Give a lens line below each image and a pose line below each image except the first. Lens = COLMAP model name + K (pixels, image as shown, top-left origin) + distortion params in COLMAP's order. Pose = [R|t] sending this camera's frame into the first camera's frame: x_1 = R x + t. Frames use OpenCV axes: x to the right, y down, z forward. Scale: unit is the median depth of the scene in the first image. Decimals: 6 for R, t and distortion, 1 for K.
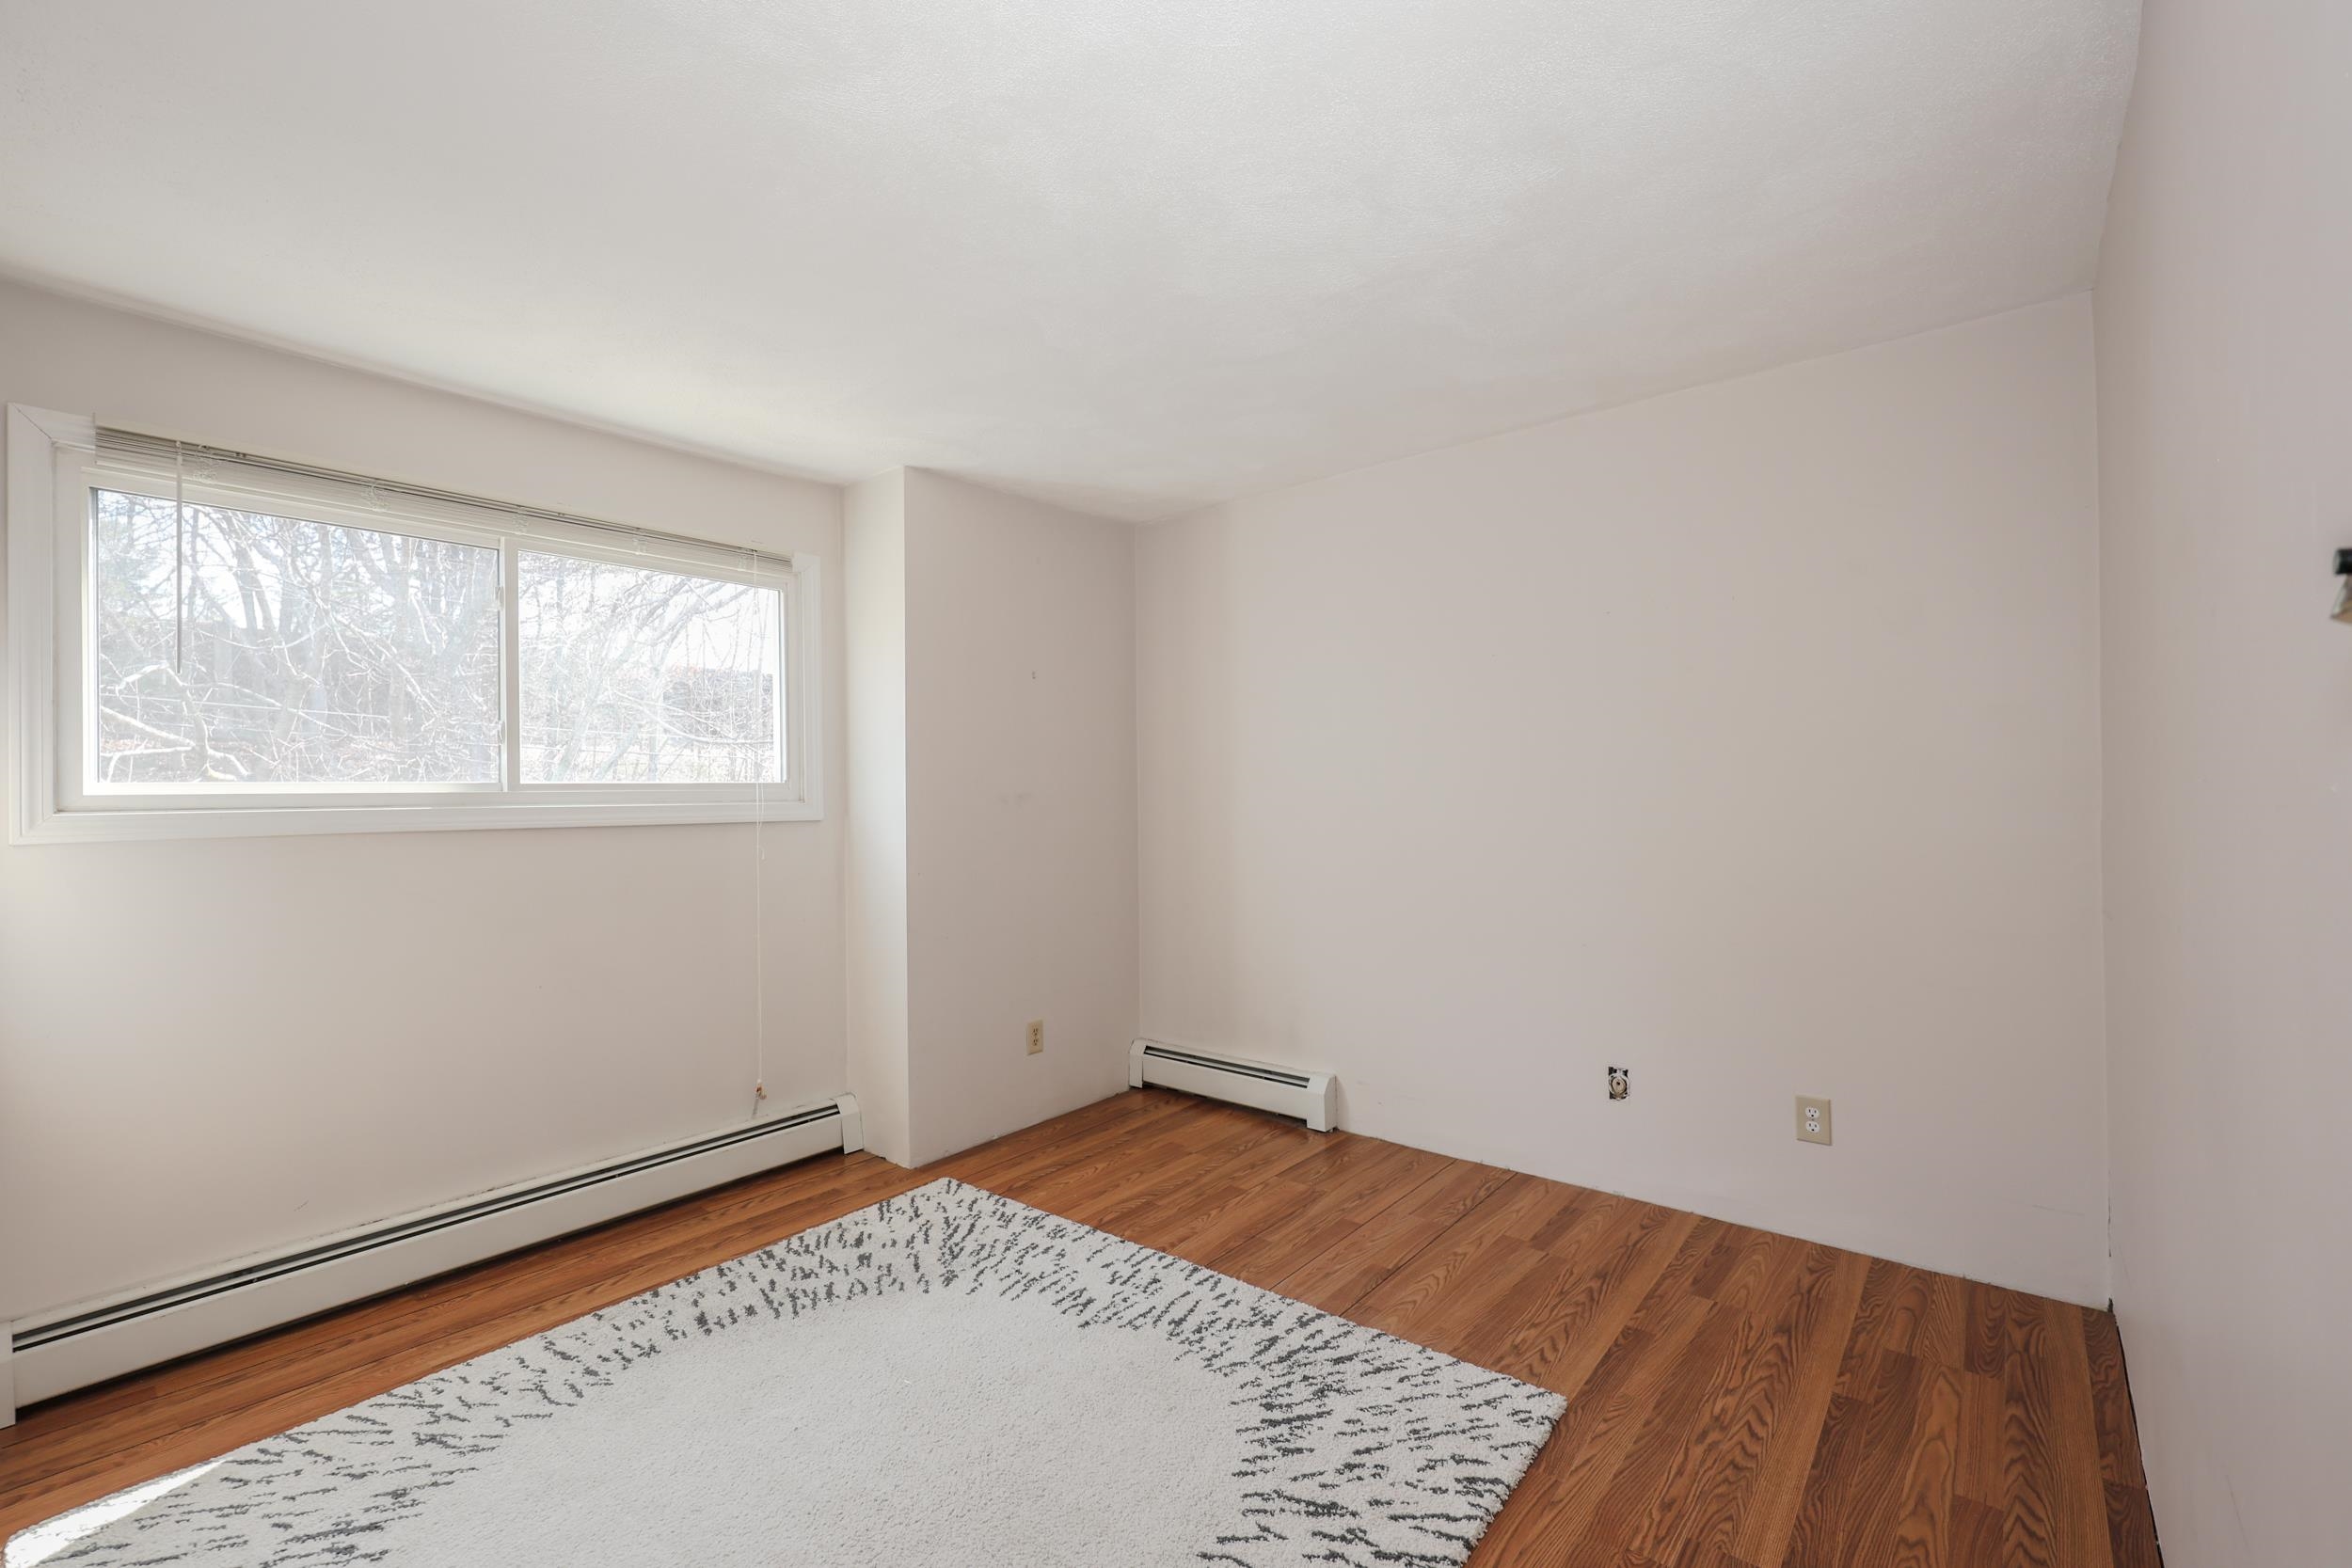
lens RADIAL K [[999.2, 0, 1176.0], [0, 999.2, 784.0], [0, 0, 1]] dist [-0.000868, -0.000205]
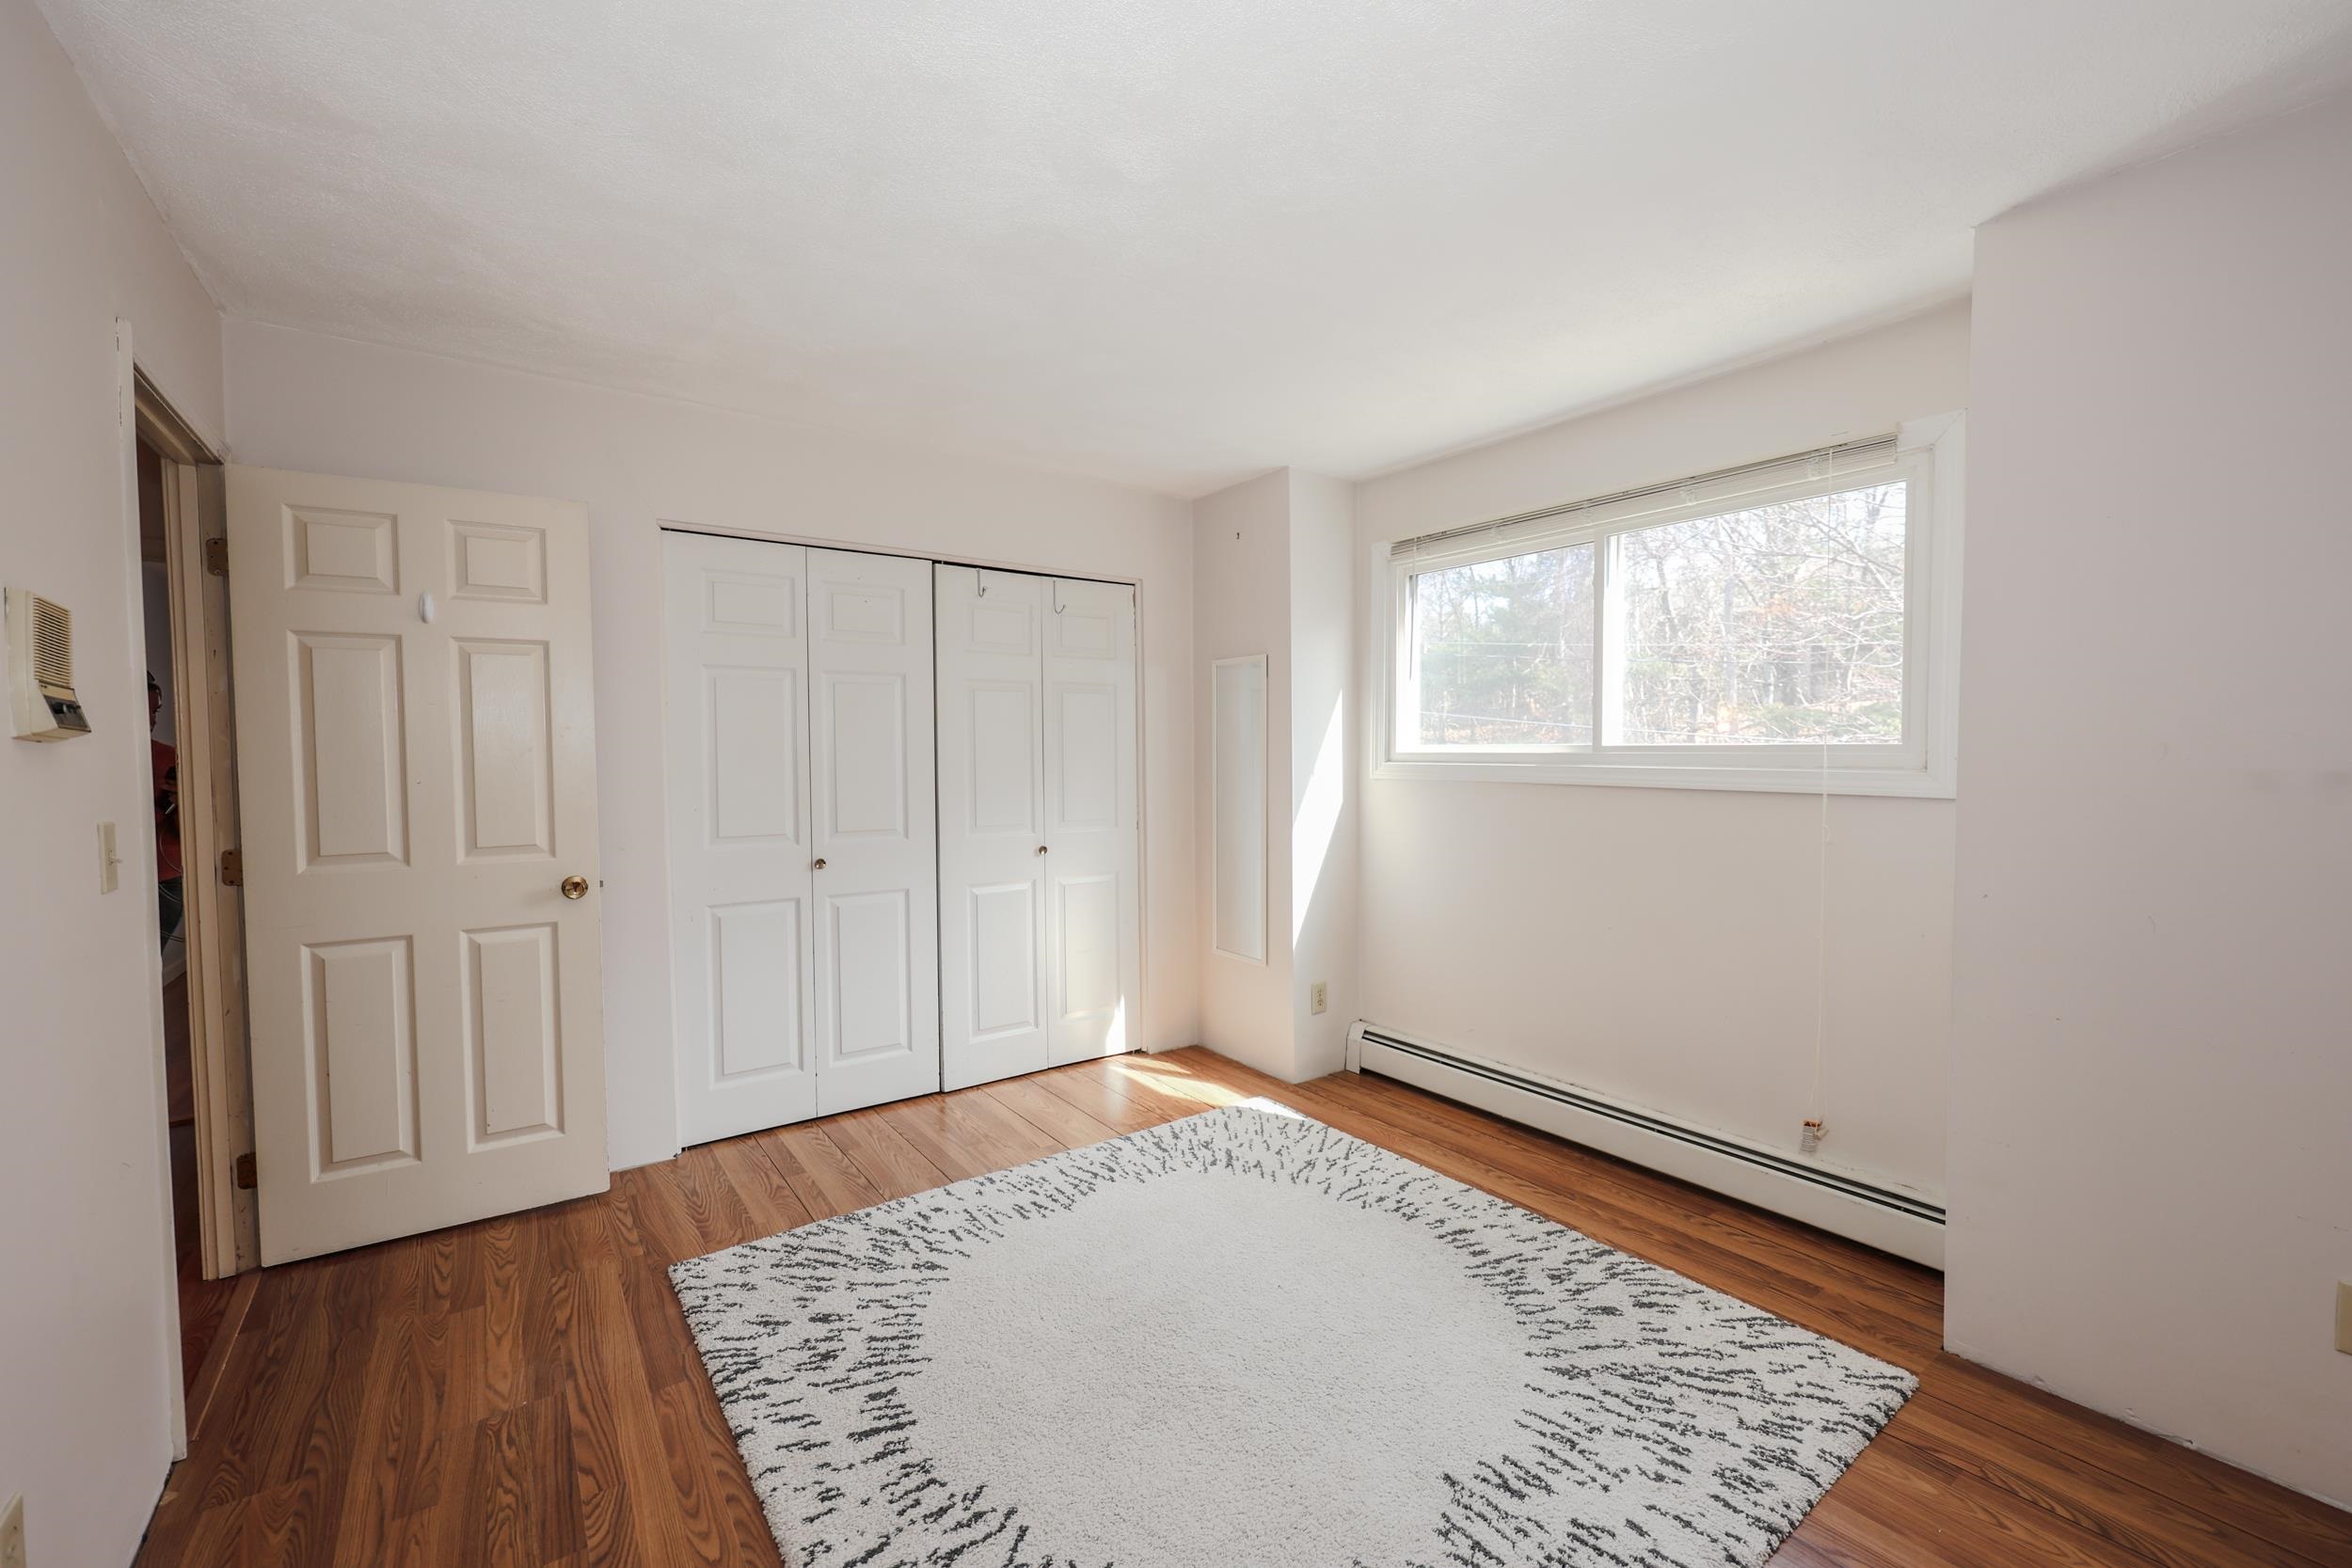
lens RADIAL K [[968.2, 0, 1176.0], [0, 968.2, 784.0], [0, 0, 1]] dist [0.002446, 0.000124]
pose [[-0.248457, 0.050811, -0.967309, 0.571079], [0.015471, 0.998704, 0.048486, -0.019432], [0.968519, -0.002918, -0.248921, 0.875784]]
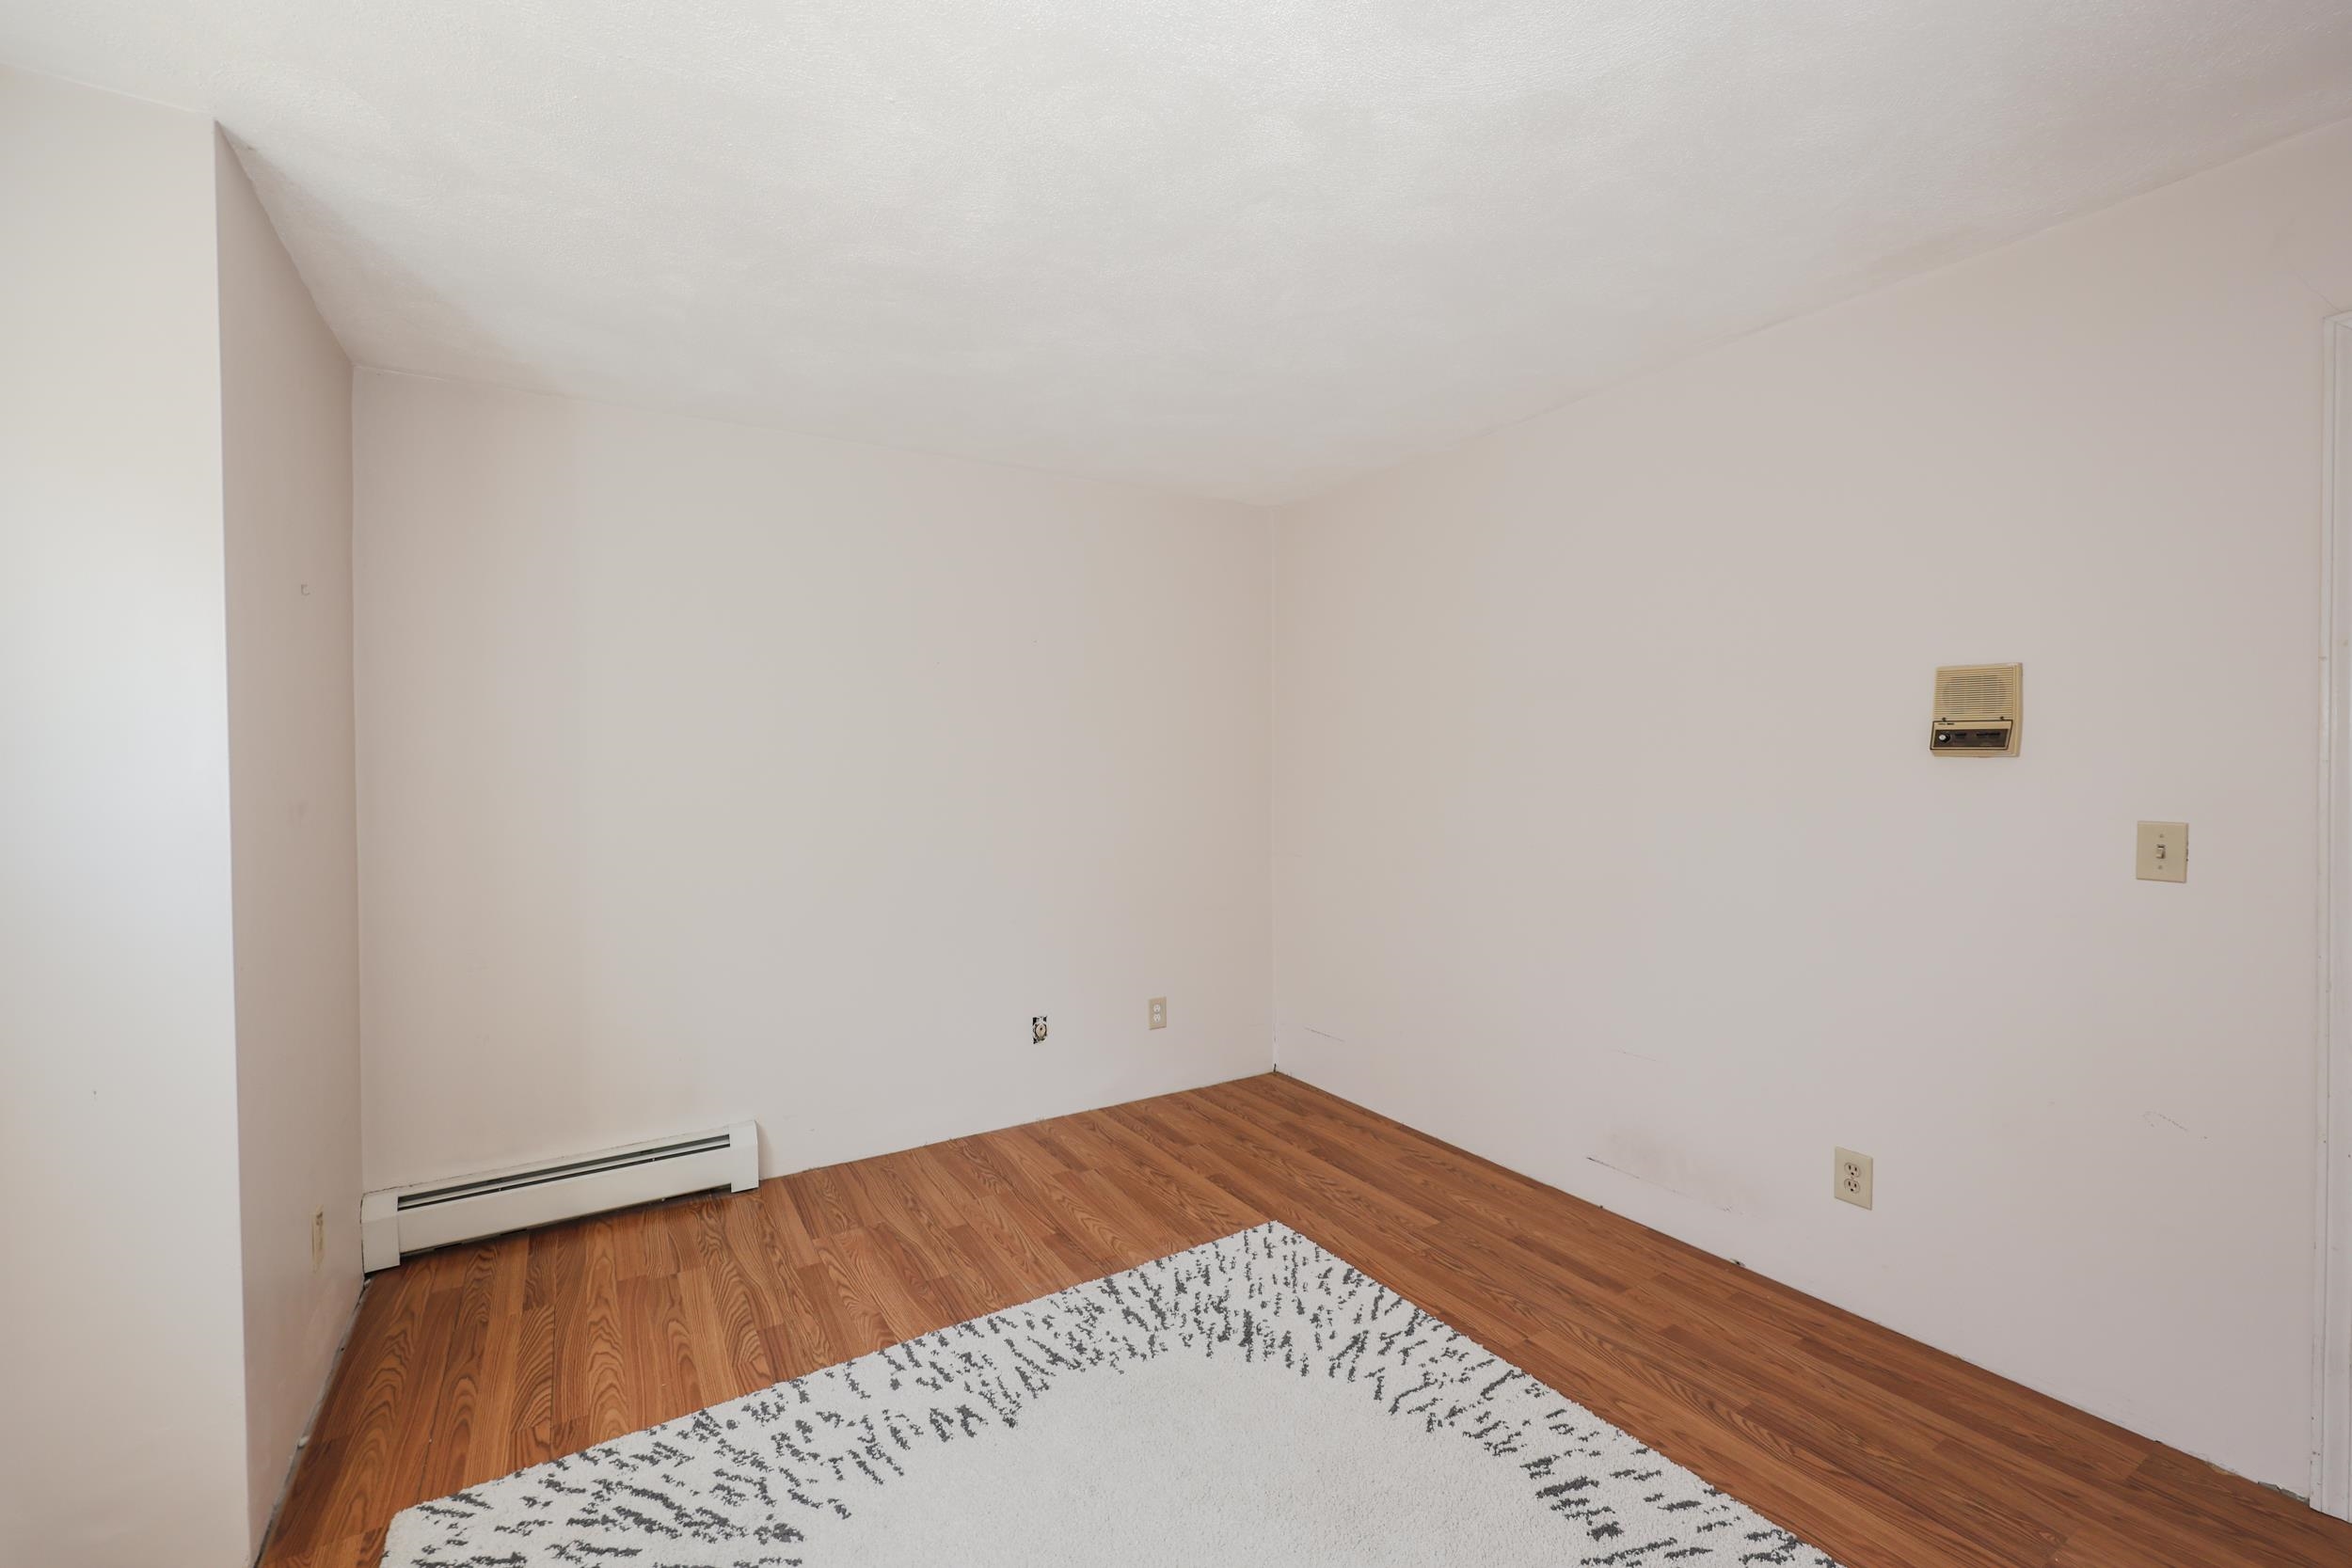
lens RADIAL K [[968.2, 0, 1176.0], [0, 968.2, 784.0], [0, 0, 1]] dist [0.002446, 0.000124]
pose [[0.328263, -0.002143, 0.944584, -0.735573], [0.001953, 0.999997, 0.001590, -0.004053], [-0.944584, 0.001323, 0.328266, 0.529823]]
